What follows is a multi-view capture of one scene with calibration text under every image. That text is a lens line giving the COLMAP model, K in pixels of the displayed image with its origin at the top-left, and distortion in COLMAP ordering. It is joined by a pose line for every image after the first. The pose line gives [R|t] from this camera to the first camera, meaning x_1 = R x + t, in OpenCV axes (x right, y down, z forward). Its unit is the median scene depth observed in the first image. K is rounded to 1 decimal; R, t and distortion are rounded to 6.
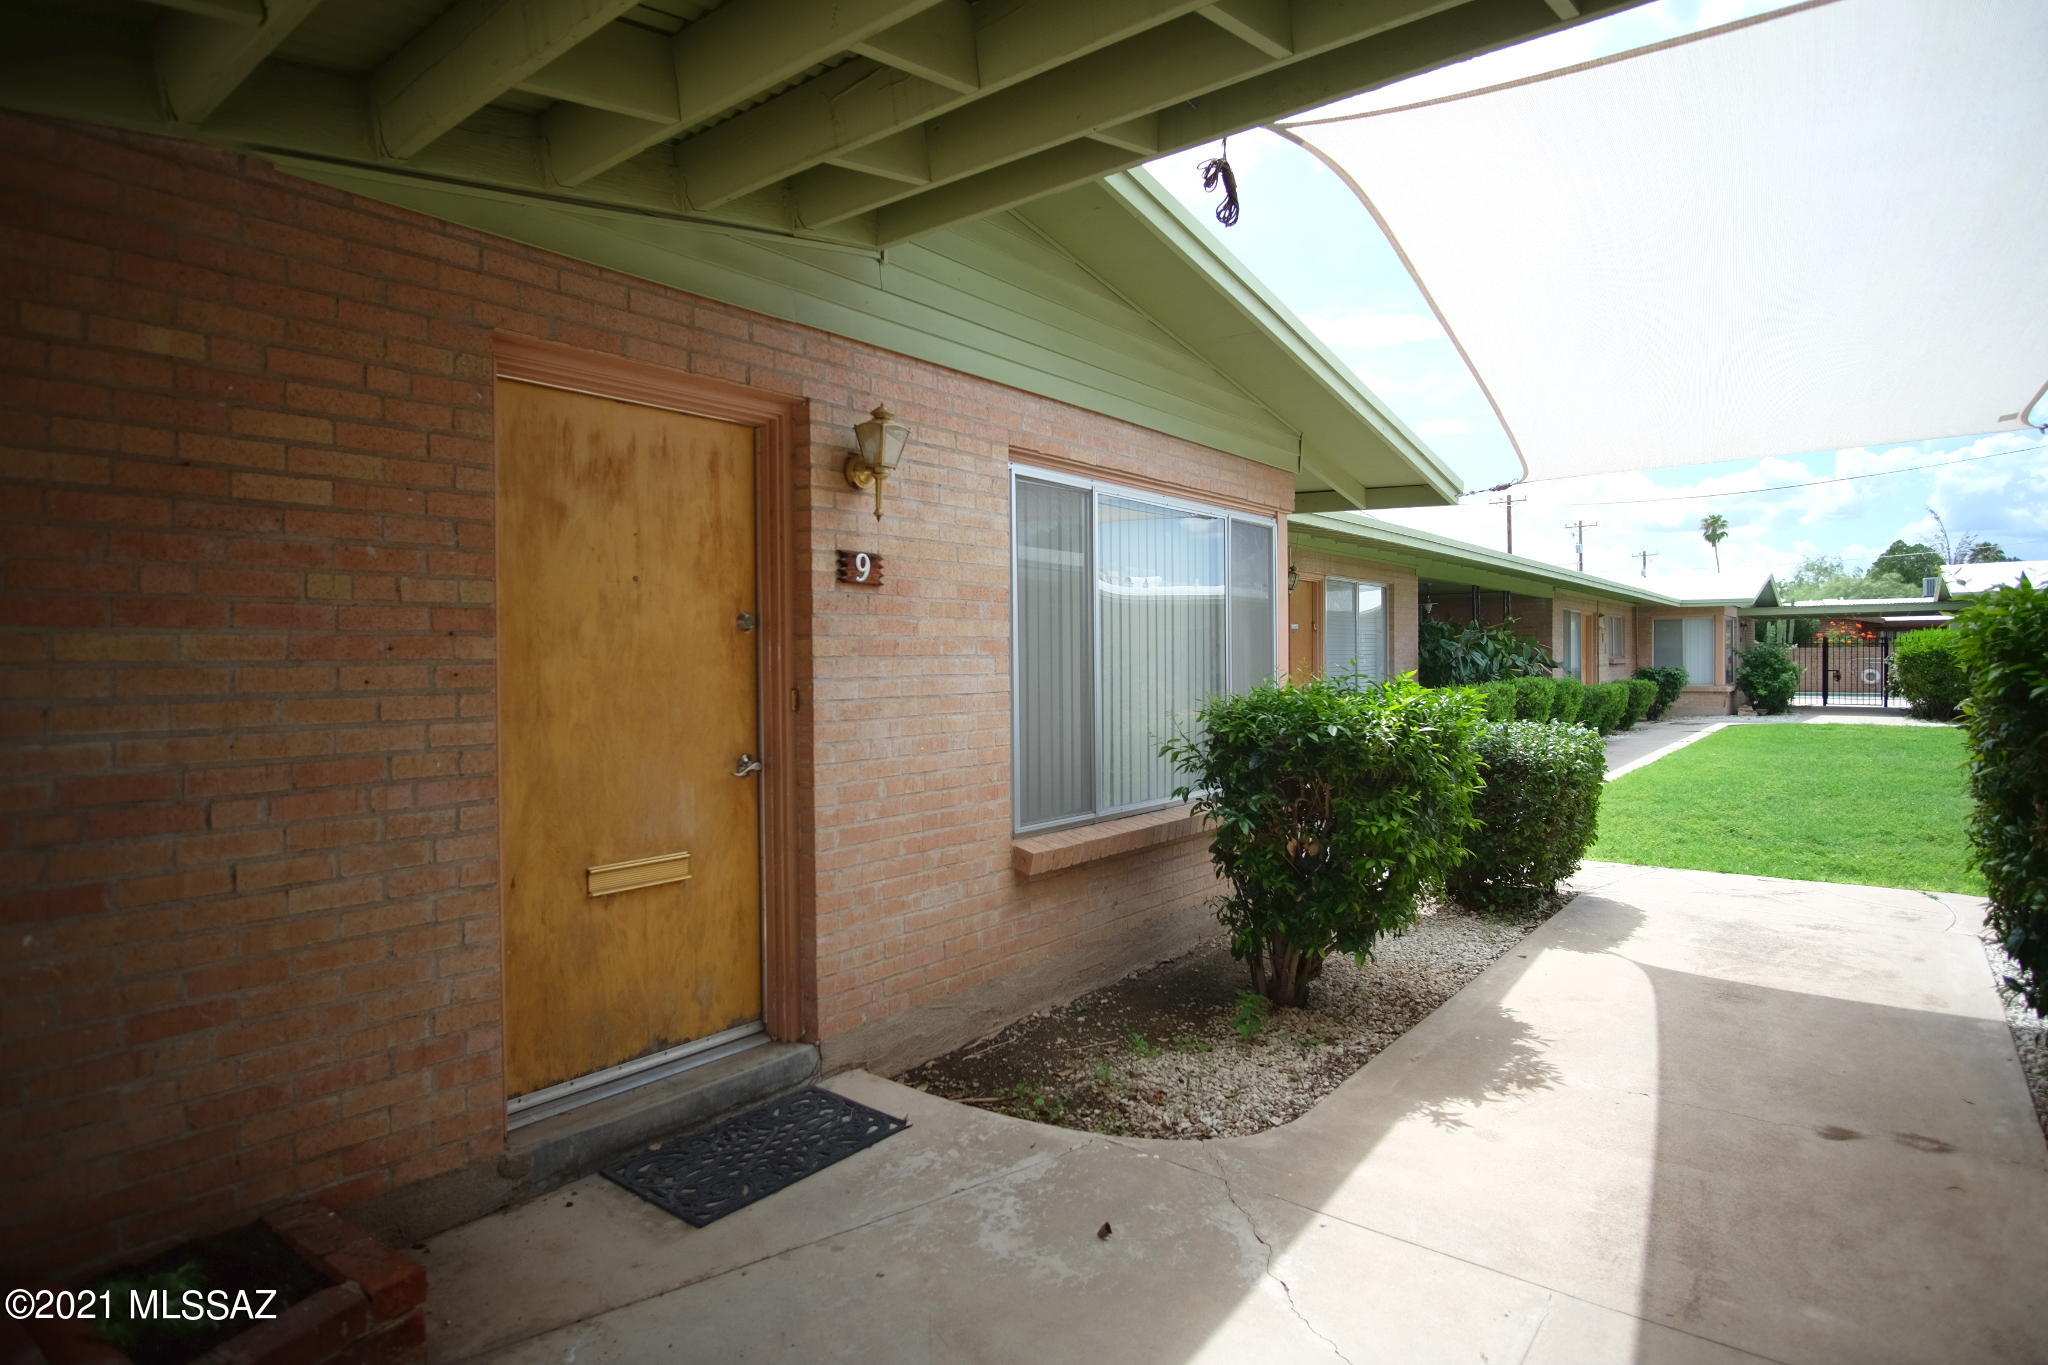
lens RADIAL K [[1090.0, 0, 1032.7], [0, 1090.0, 660.5], [0, 0, 1]] dist [-0.025867, 0.000558]
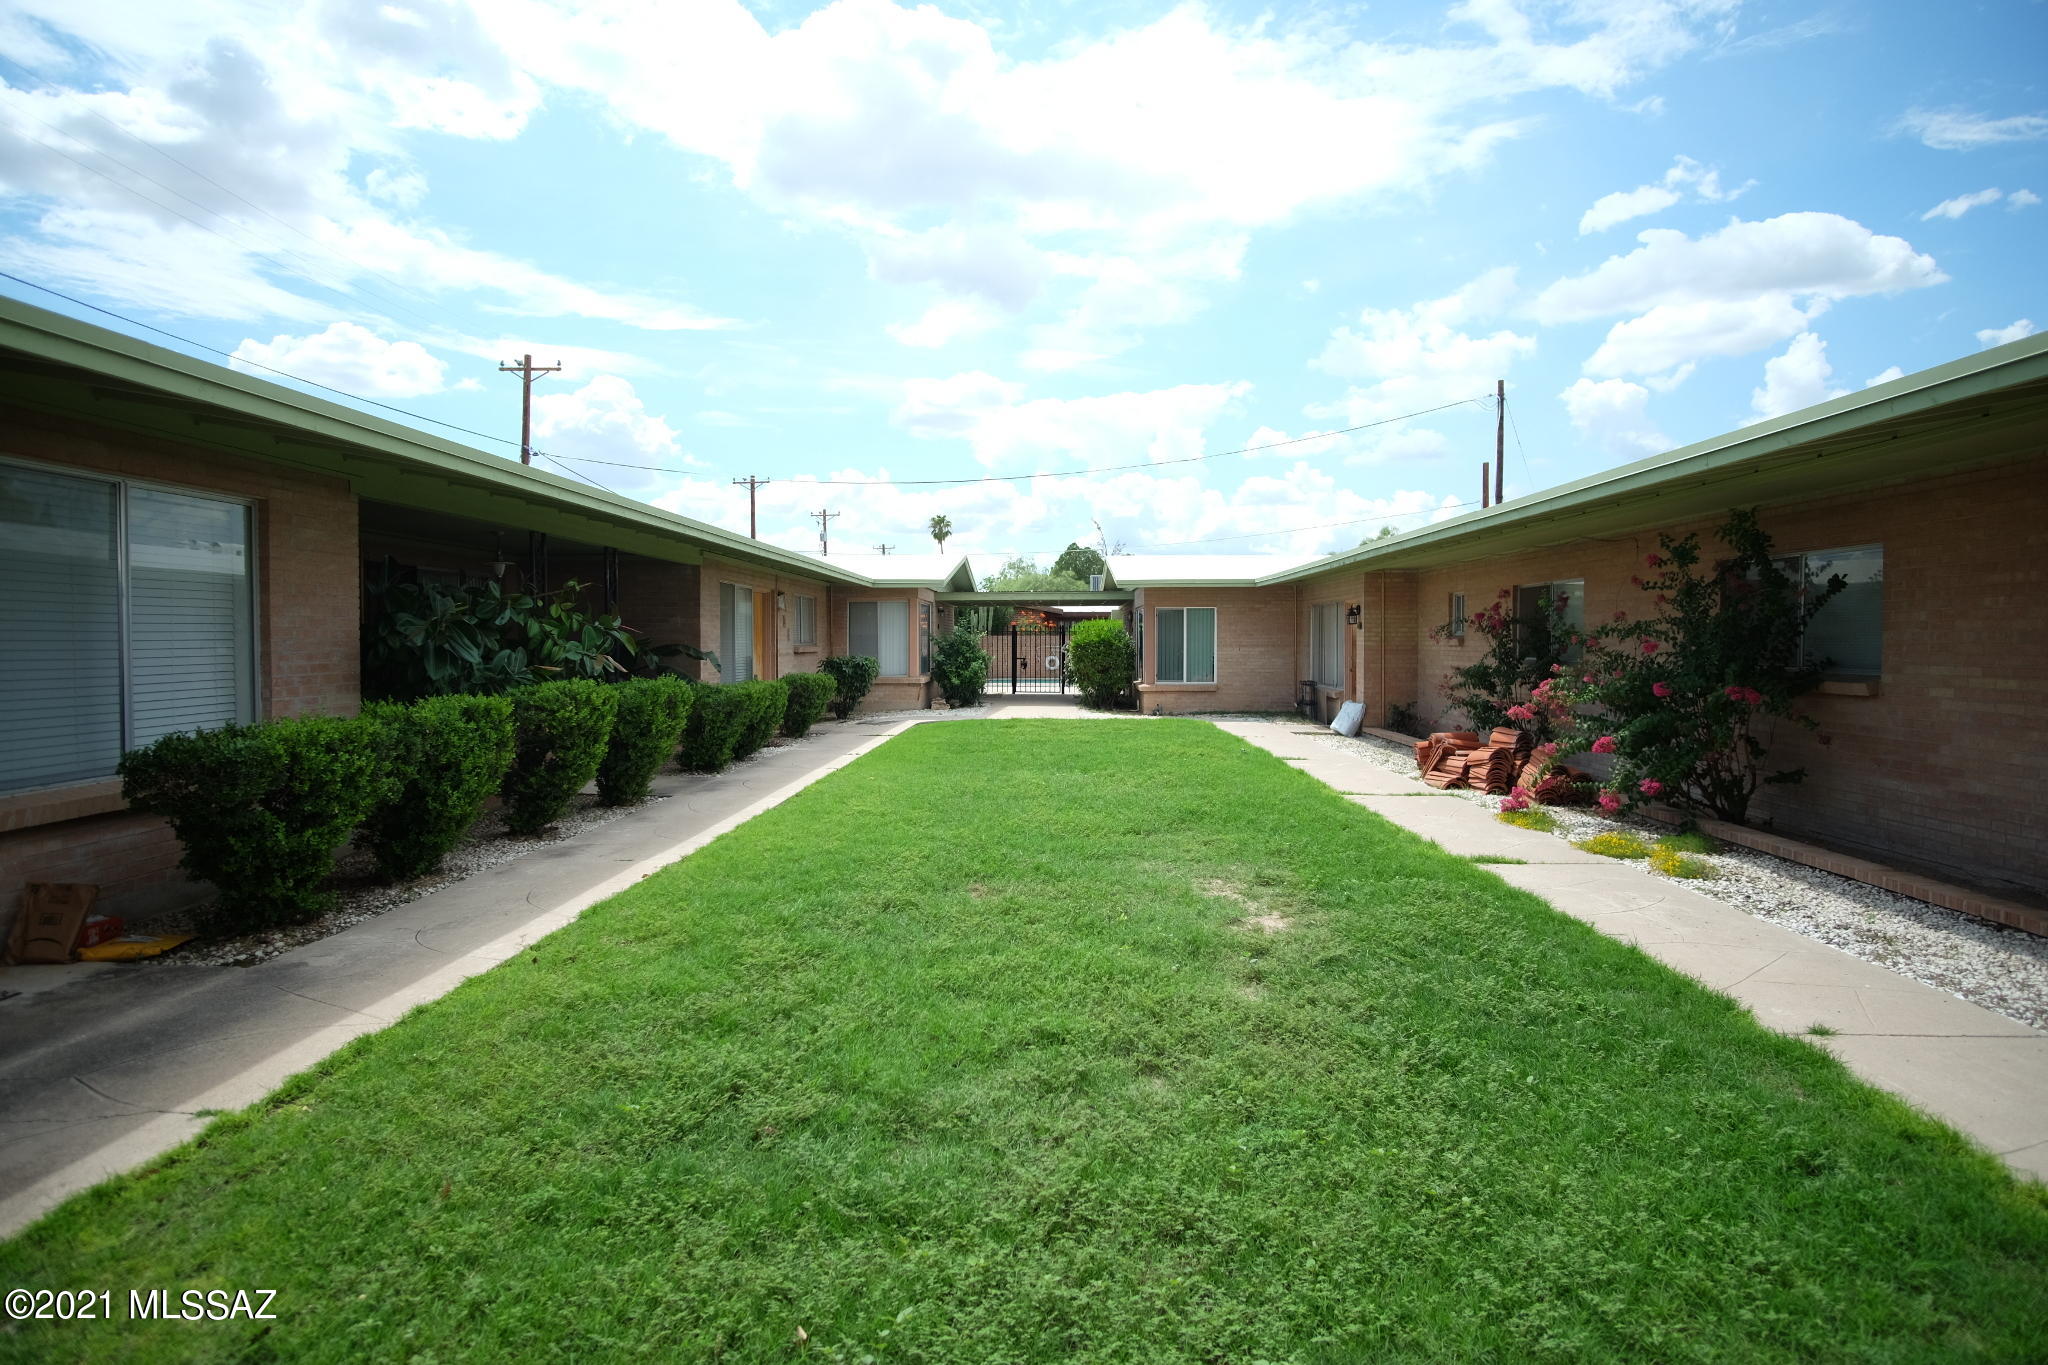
lens RADIAL K [[1090.0, 0, 1032.7], [0, 1090.0, 660.5], [0, 0, 1]] dist [-0.025867, 0.000558]
pose [[0.800473, -0.005428, 0.599344, 0.180826], [-0.002979, 0.999911, 0.013035, -0.002359], [-0.599361, -0.012220, 0.800386, 0.224031]]
